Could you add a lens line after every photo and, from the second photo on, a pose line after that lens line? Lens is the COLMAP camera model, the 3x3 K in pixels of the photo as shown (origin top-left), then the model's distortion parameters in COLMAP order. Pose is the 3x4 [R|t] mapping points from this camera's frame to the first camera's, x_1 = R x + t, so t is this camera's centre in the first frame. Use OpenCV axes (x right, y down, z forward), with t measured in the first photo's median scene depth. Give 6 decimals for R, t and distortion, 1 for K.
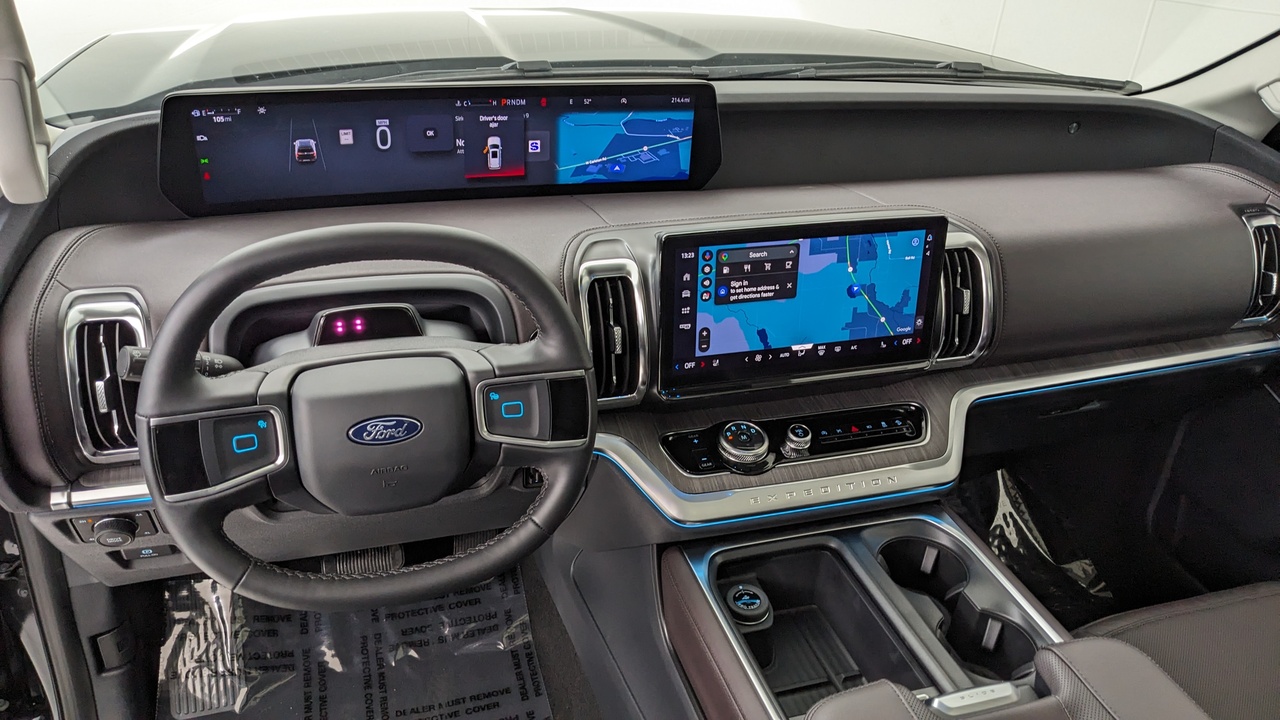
lens RADIAL K [[1031.6, 0, 640.0], [0, 1031.6, 360.0], [0, 0, 1]] dist [-0.016922, -0.009805]
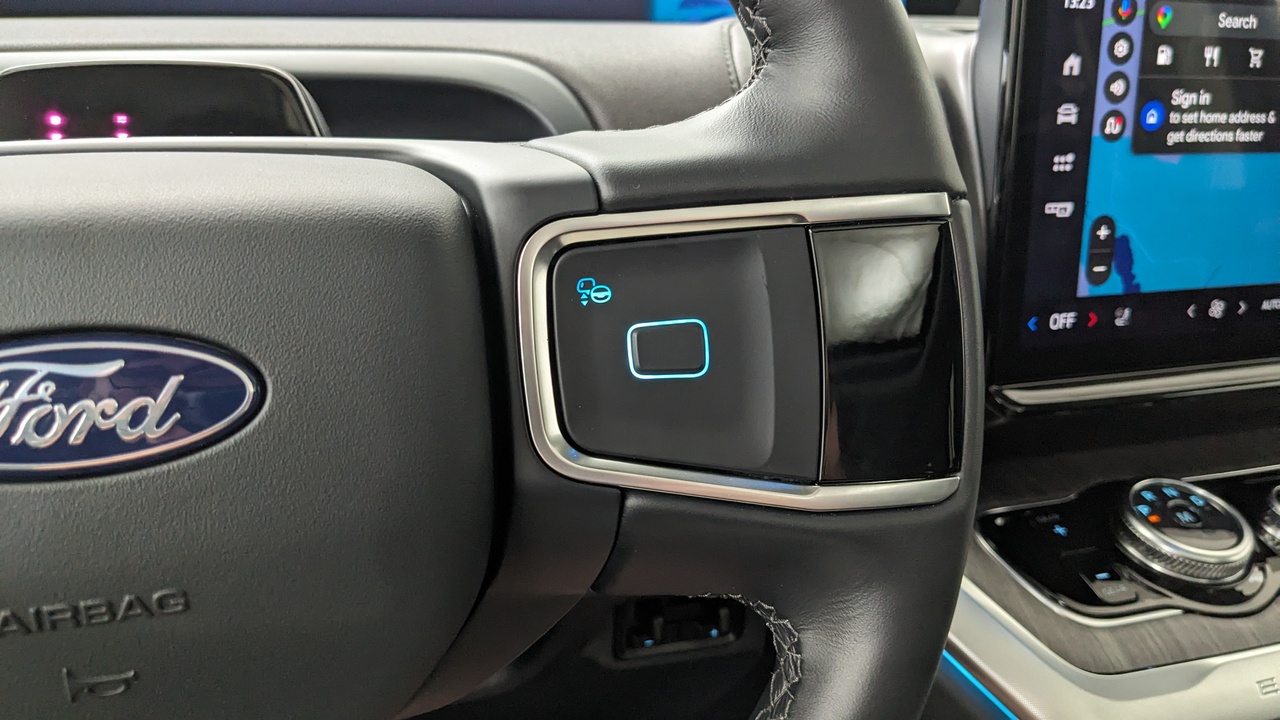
lens RADIAL K [[1031.6, 0, 640.0], [0, 1031.6, 360.0], [0, 0, 1]] dist [-0.016922, -0.009805]
pose [[0.999803, -0.014995, 0.012969, -0.112485], [0.016681, 0.989787, -0.141573, 0.071000], [-0.010714, 0.141762, 0.989843, 0.642845]]
